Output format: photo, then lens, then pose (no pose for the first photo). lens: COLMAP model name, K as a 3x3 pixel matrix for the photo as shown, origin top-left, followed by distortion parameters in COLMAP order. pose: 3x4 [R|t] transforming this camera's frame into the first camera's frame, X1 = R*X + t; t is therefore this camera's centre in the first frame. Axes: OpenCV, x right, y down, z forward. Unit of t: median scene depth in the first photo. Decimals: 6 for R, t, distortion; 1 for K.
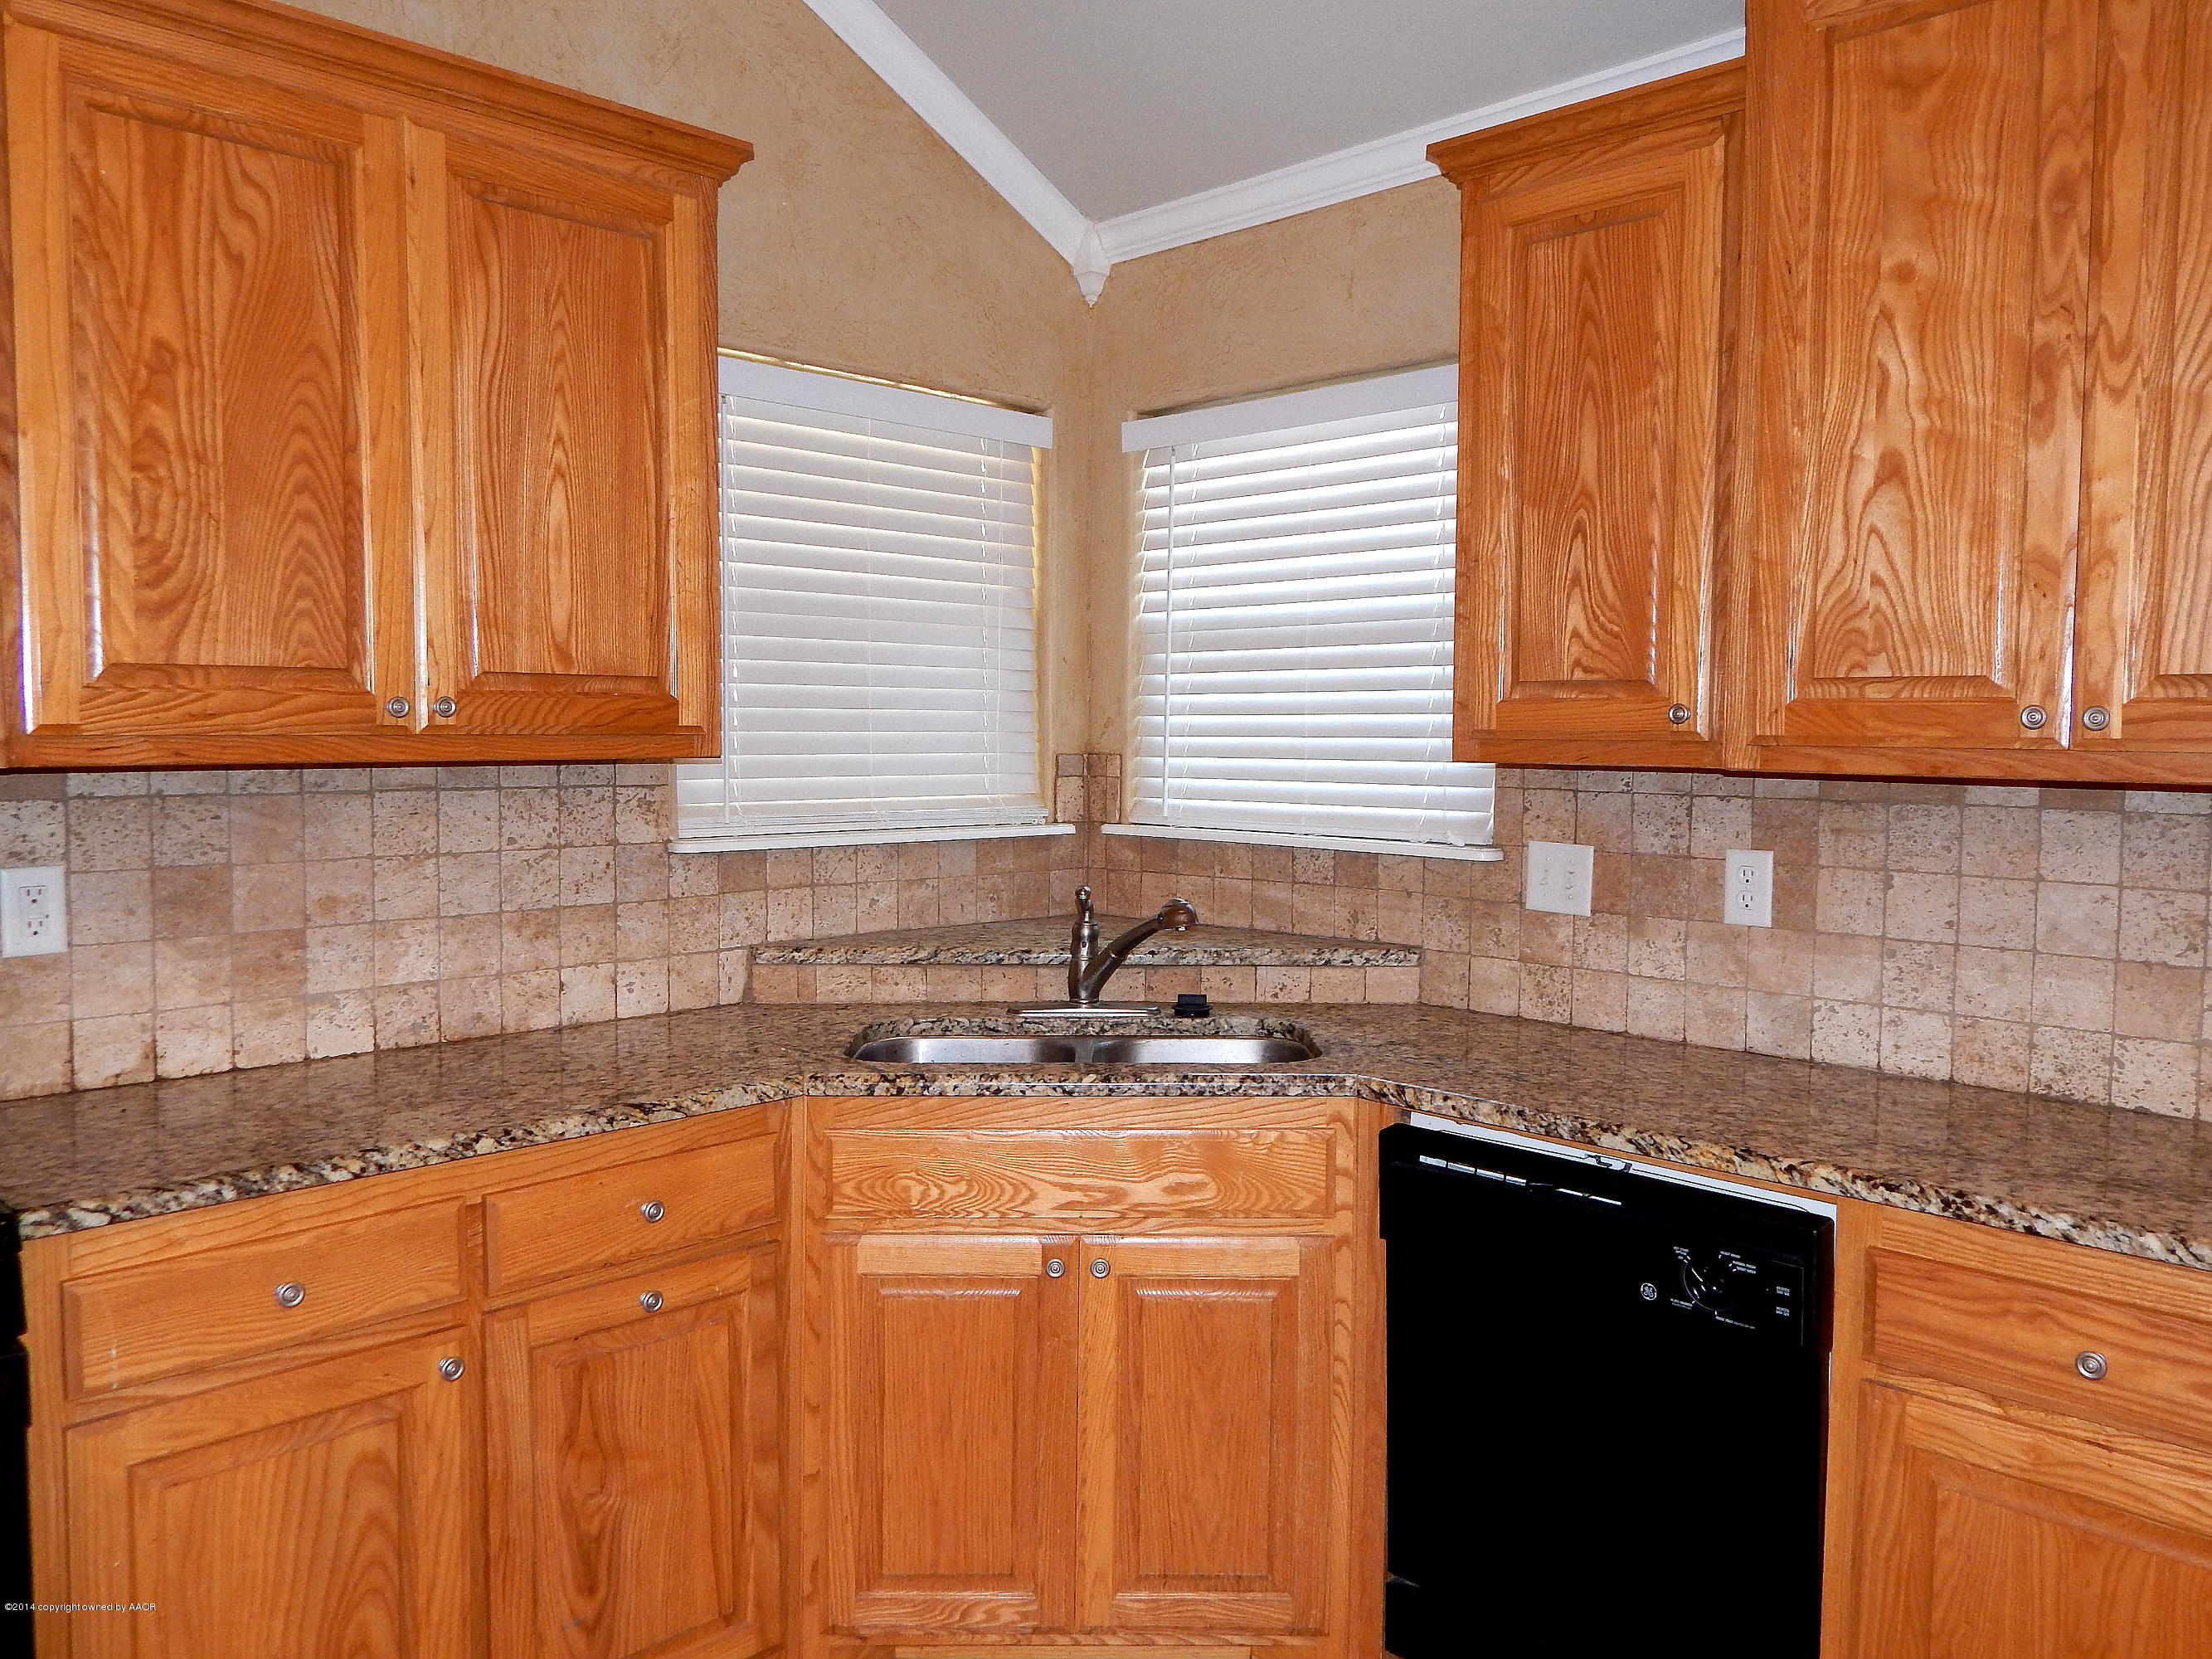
lens RADIAL K [[1633.9, 0, 1103.9], [0, 1633.9, 817.4], [0, 0, 1]] dist [0.010934, -0.010633]
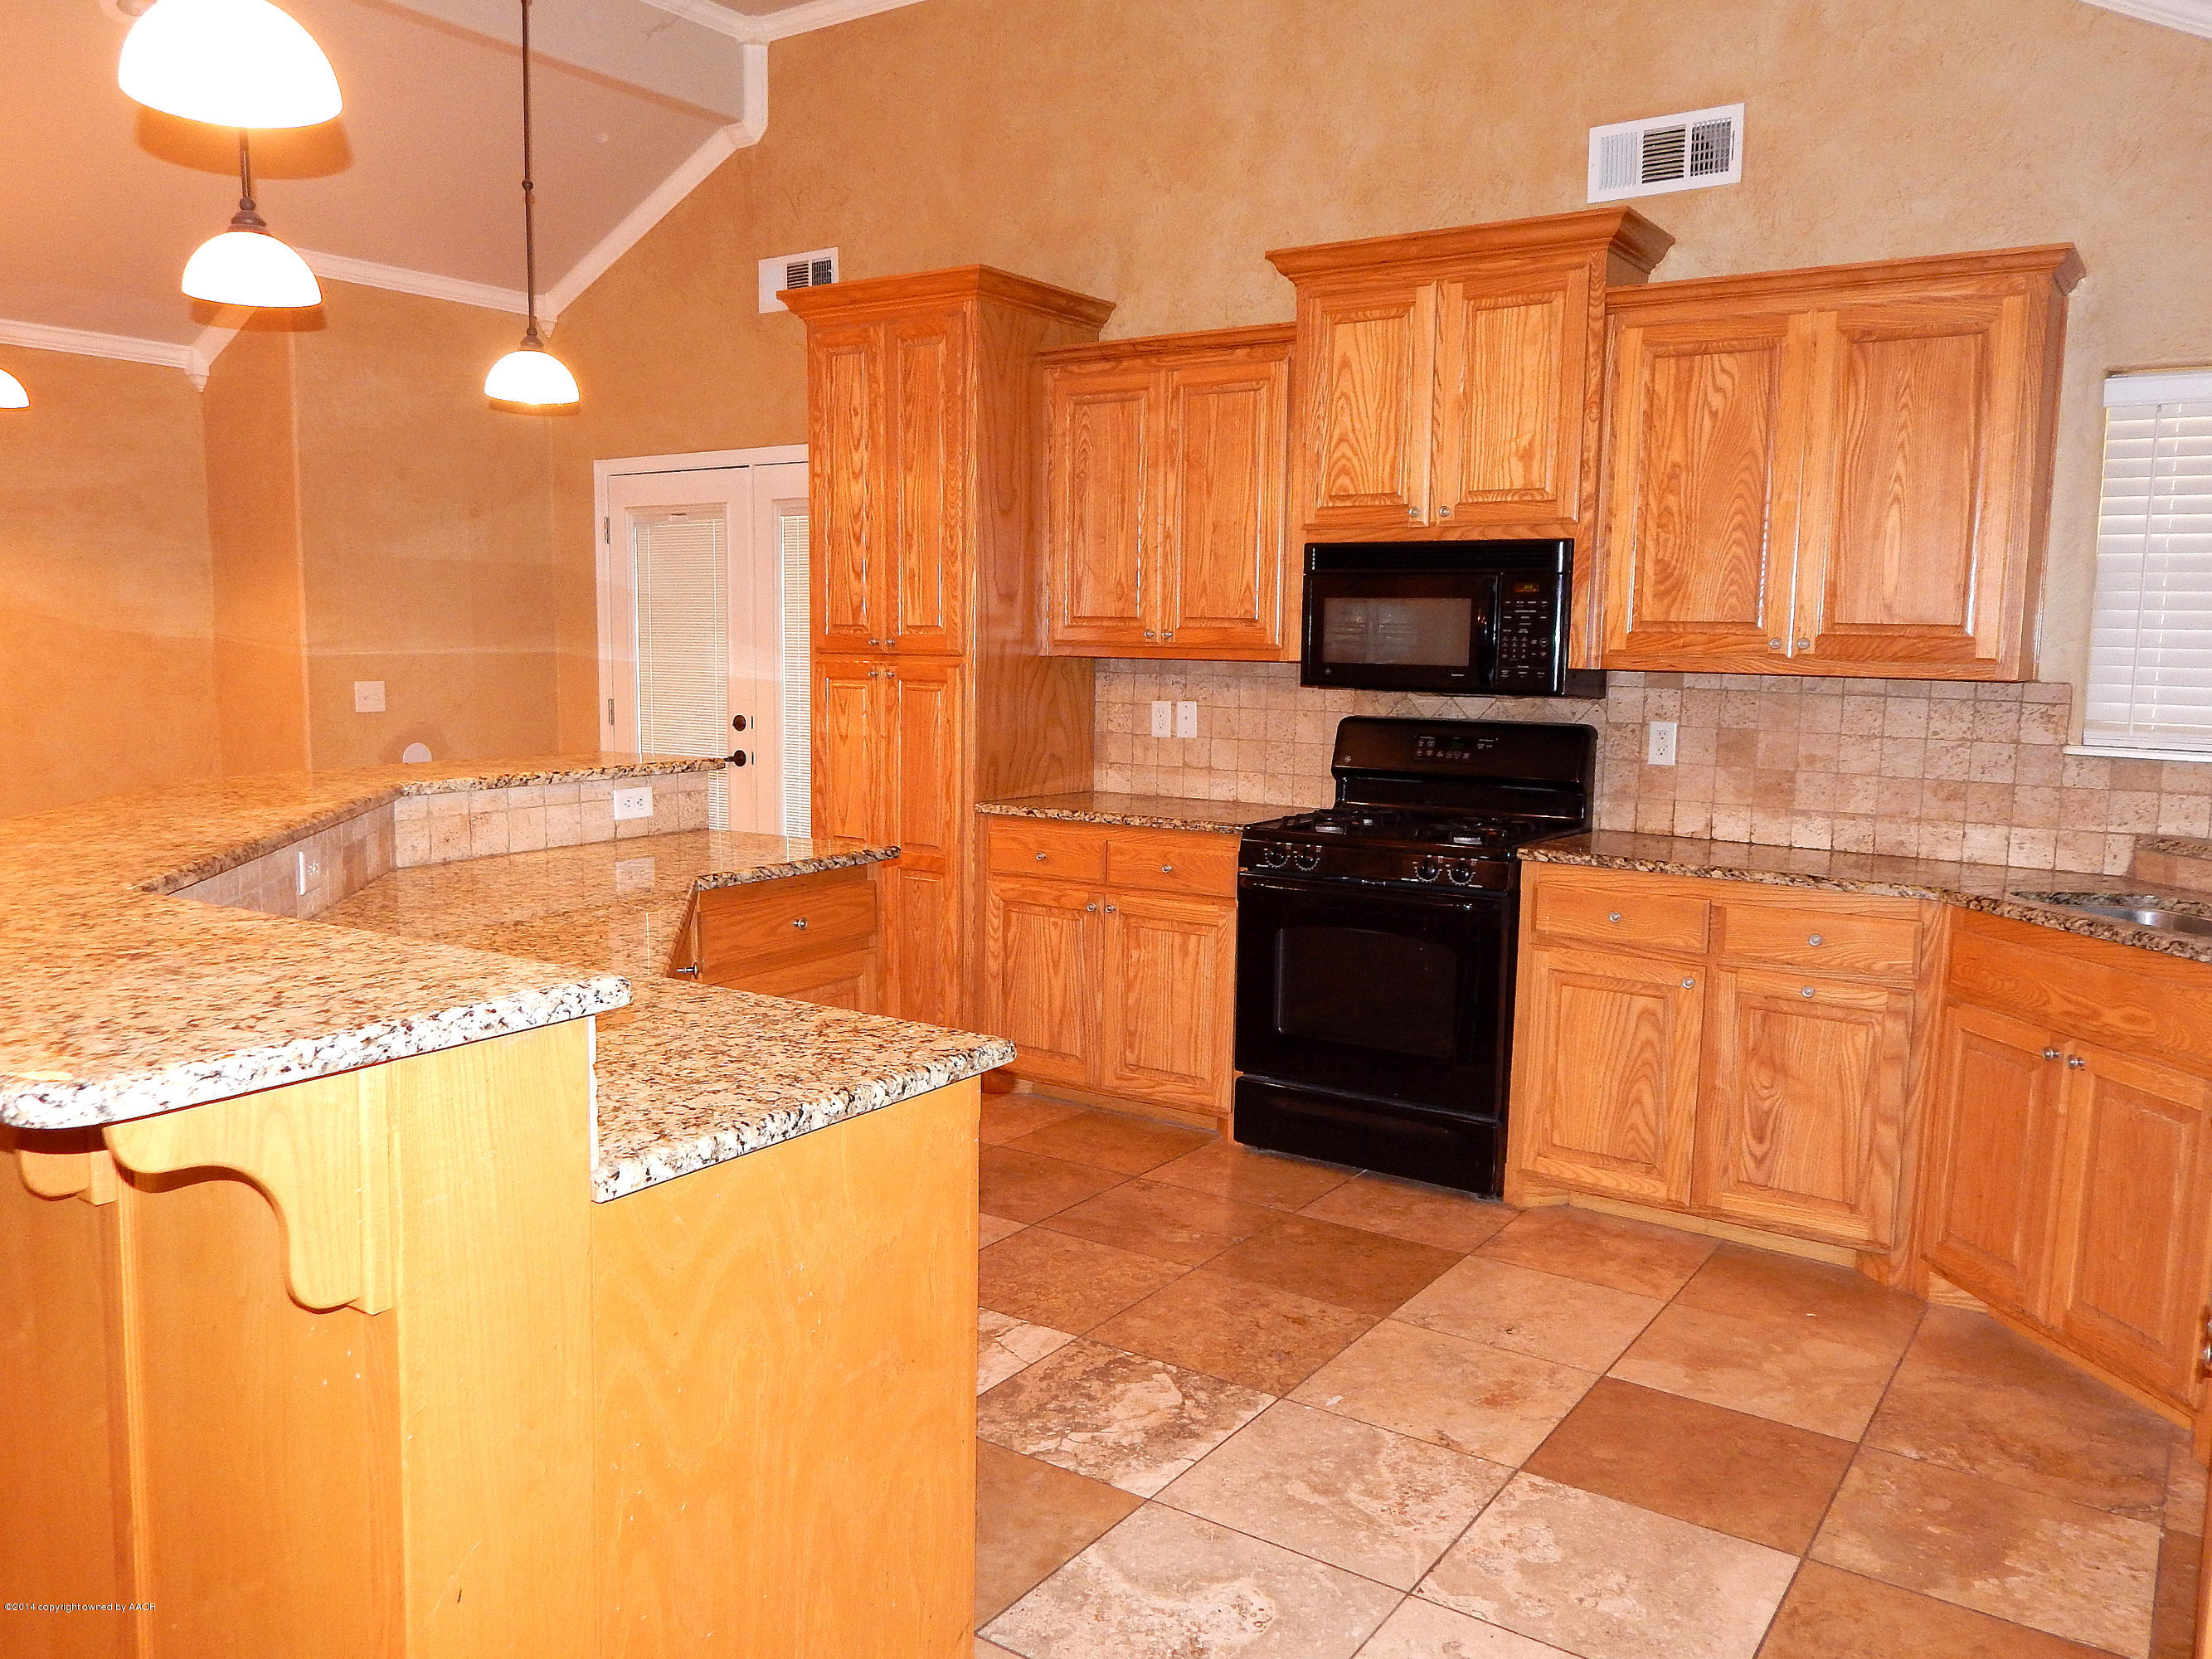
lens RADIAL K [[1633.9, 0, 1101.0], [0, 1633.9, 821.6], [0, 0, 1]] dist [0.010934, -0.010633]
pose [[0.189619, 0.113665, -0.975256, 1.105917], [-0.078159, 0.991872, 0.100405, 0.004161], [0.978742, 0.057186, 0.196961, -0.066296]]
